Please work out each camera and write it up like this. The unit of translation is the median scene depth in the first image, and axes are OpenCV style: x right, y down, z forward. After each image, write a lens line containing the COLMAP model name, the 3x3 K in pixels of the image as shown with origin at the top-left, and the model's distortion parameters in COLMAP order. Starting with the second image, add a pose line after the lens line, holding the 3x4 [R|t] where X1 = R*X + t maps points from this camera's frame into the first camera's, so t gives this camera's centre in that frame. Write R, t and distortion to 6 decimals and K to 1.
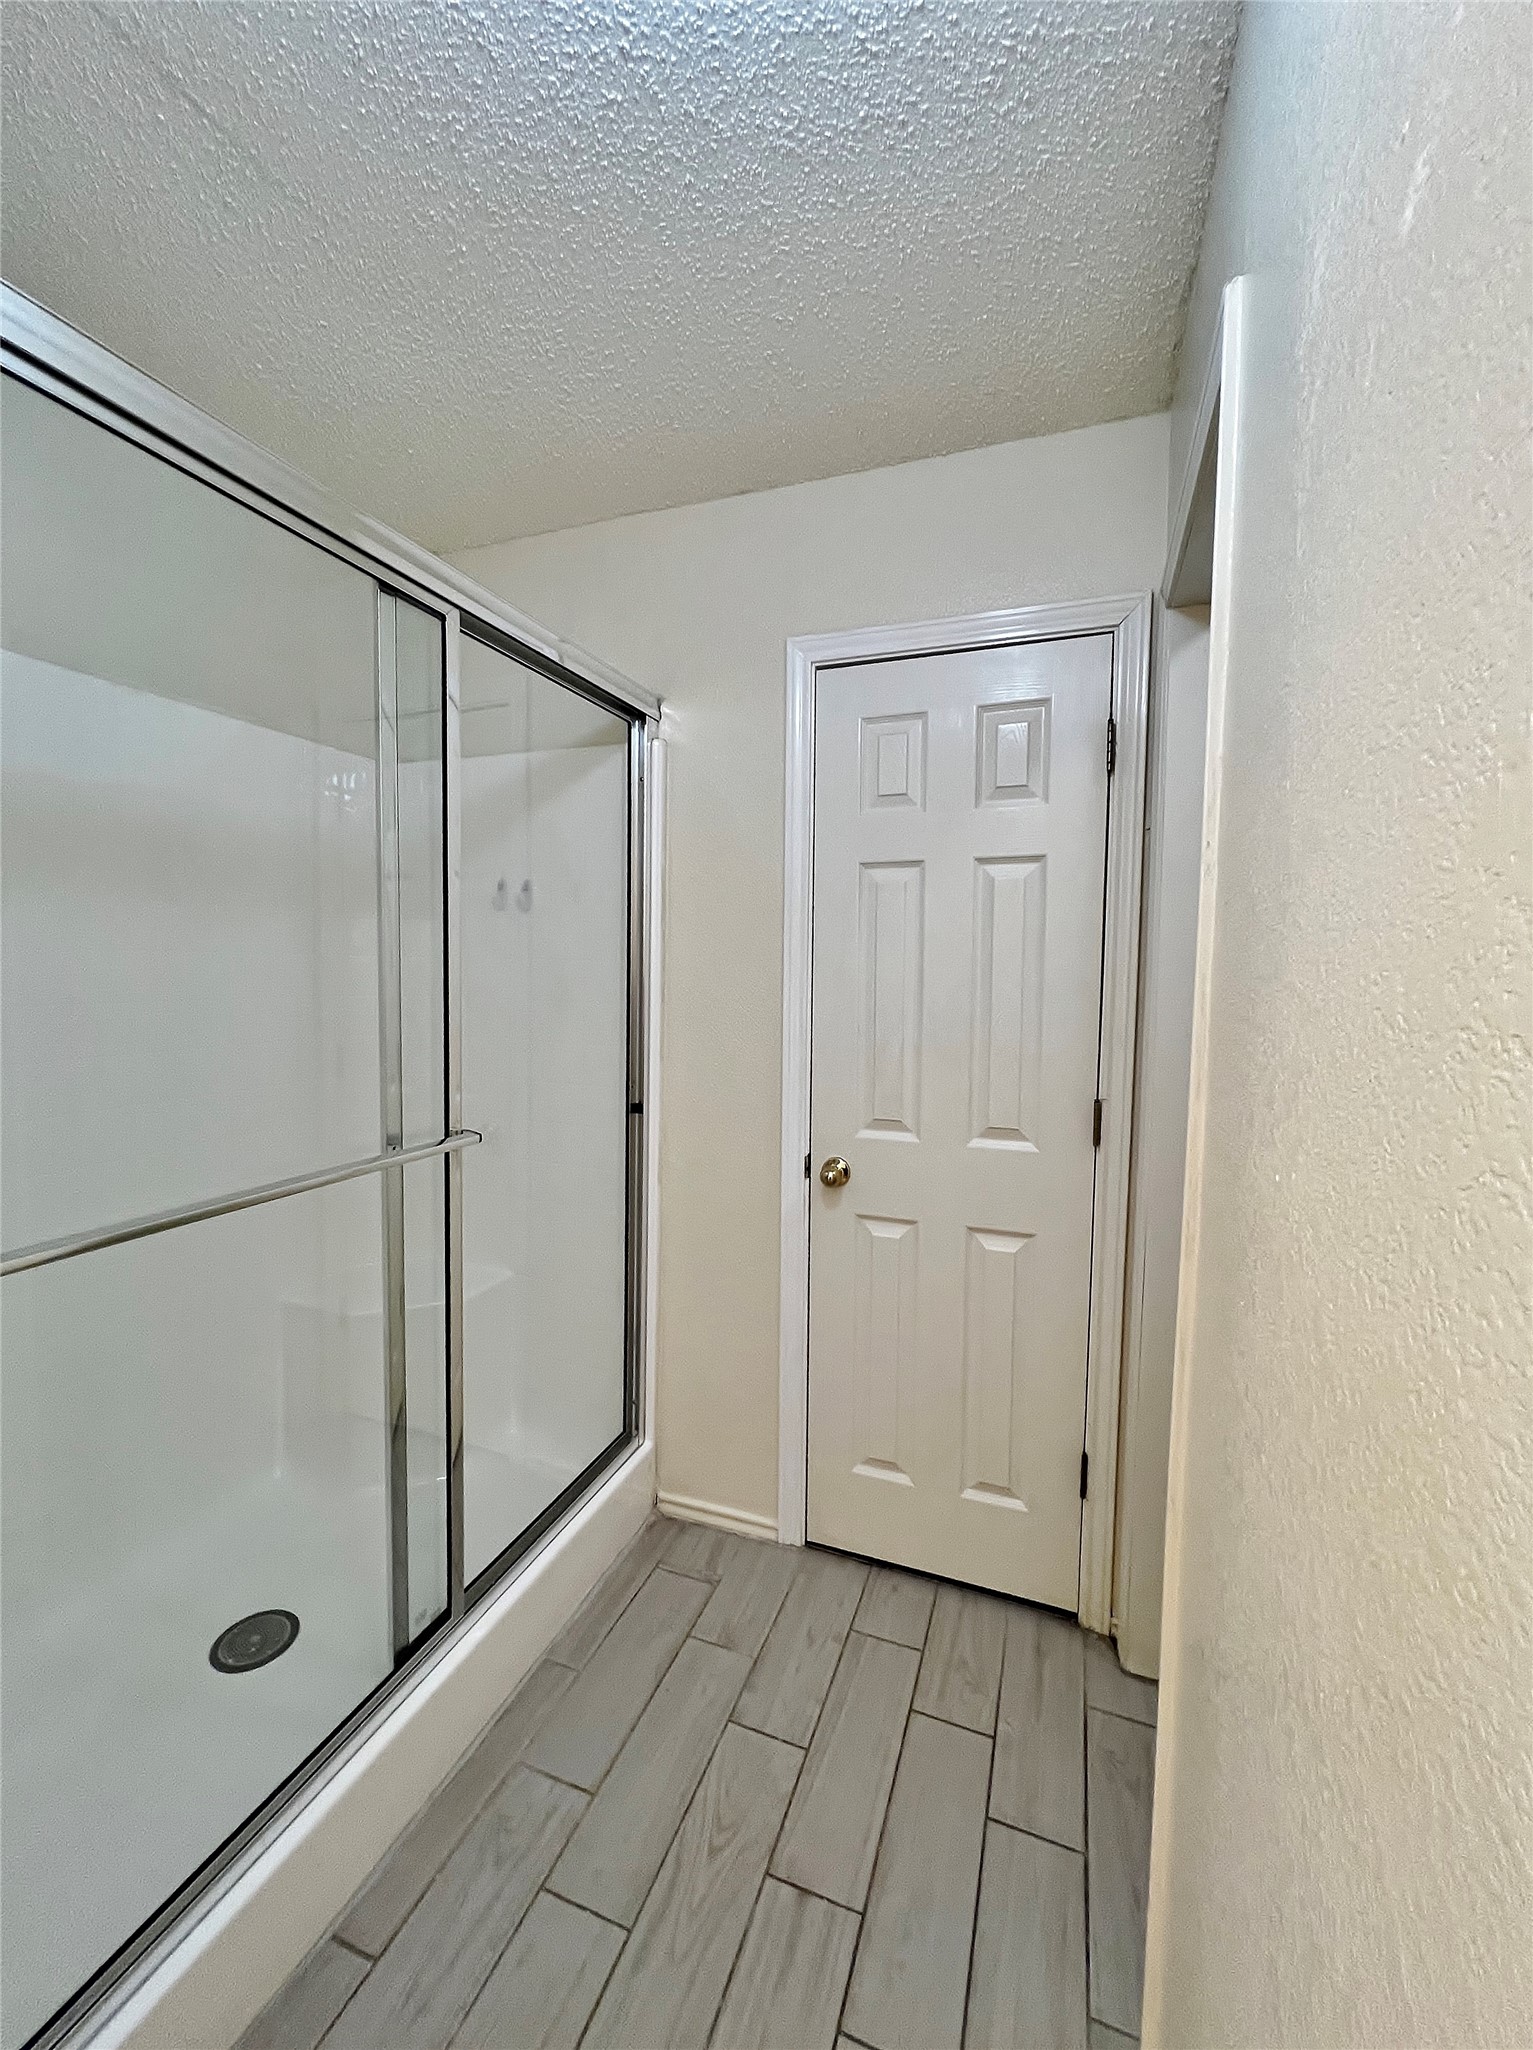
lens RADIAL K [[827.4, 0, 766.0], [0, 827.4, 1025.7], [0, 0, 1]] dist [-0.004160, 0.000105]
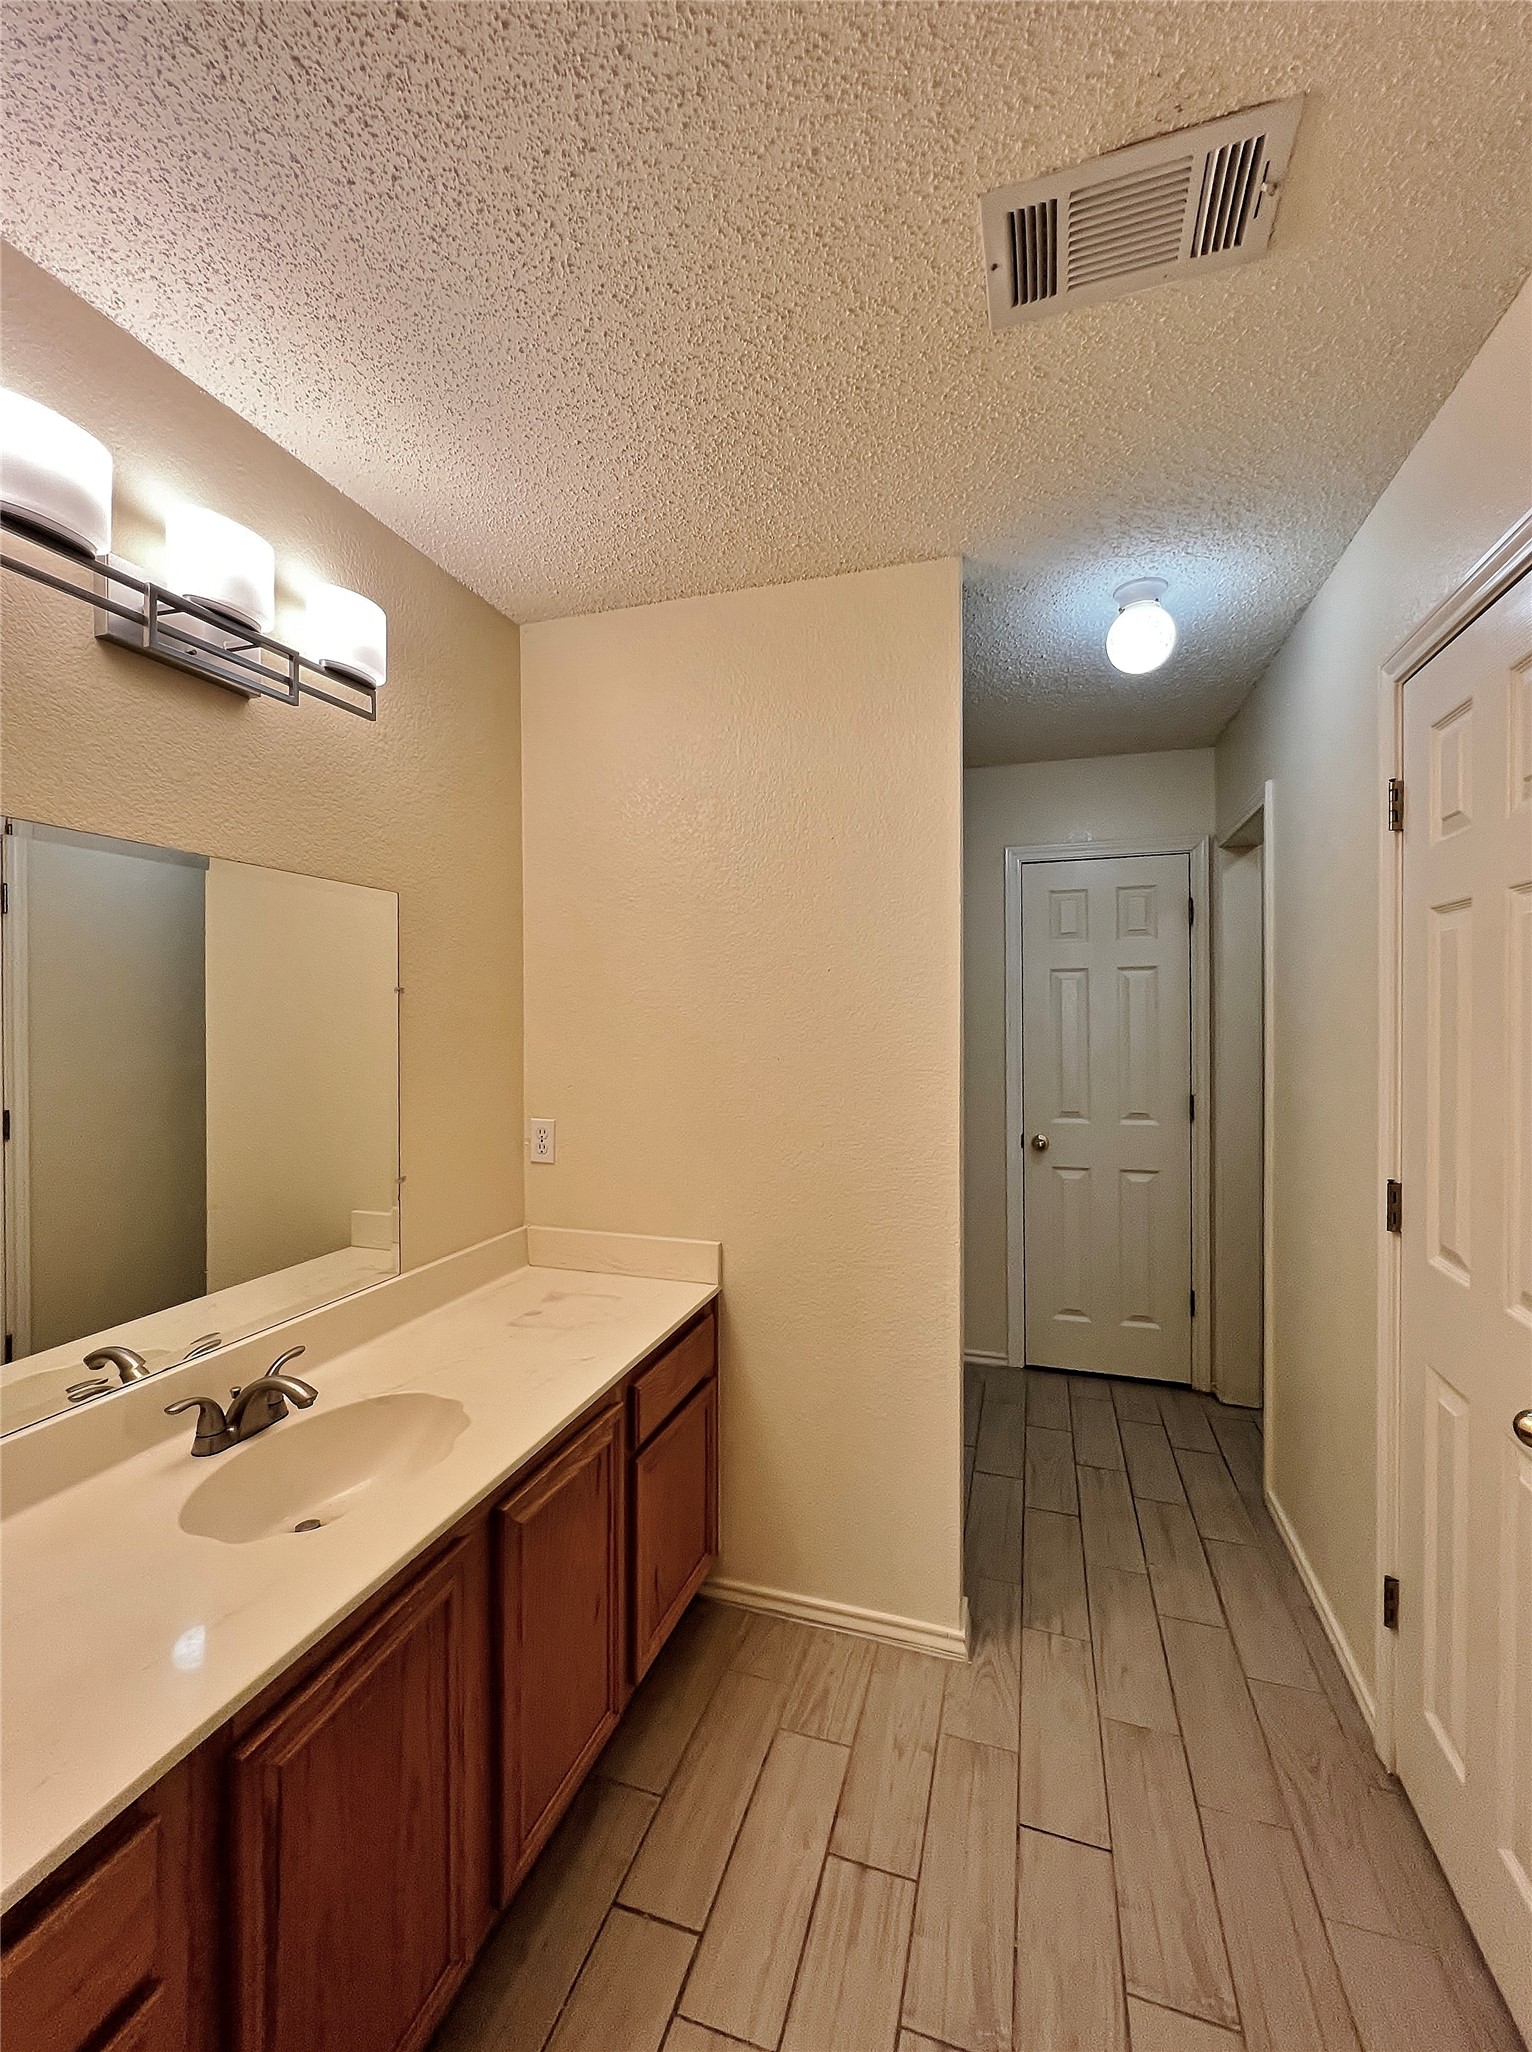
lens RADIAL K [[828.2, 0, 763.5], [0, 828.2, 1022.3], [0, 0, 1]] dist [-0.004160, 0.000105]
pose [[0.998468, -0.010726, 0.054279, -0.629972], [0.014542, 0.997413, -0.070400, 0.038770], [-0.053384, 0.071081, 0.996041, -0.781898]]
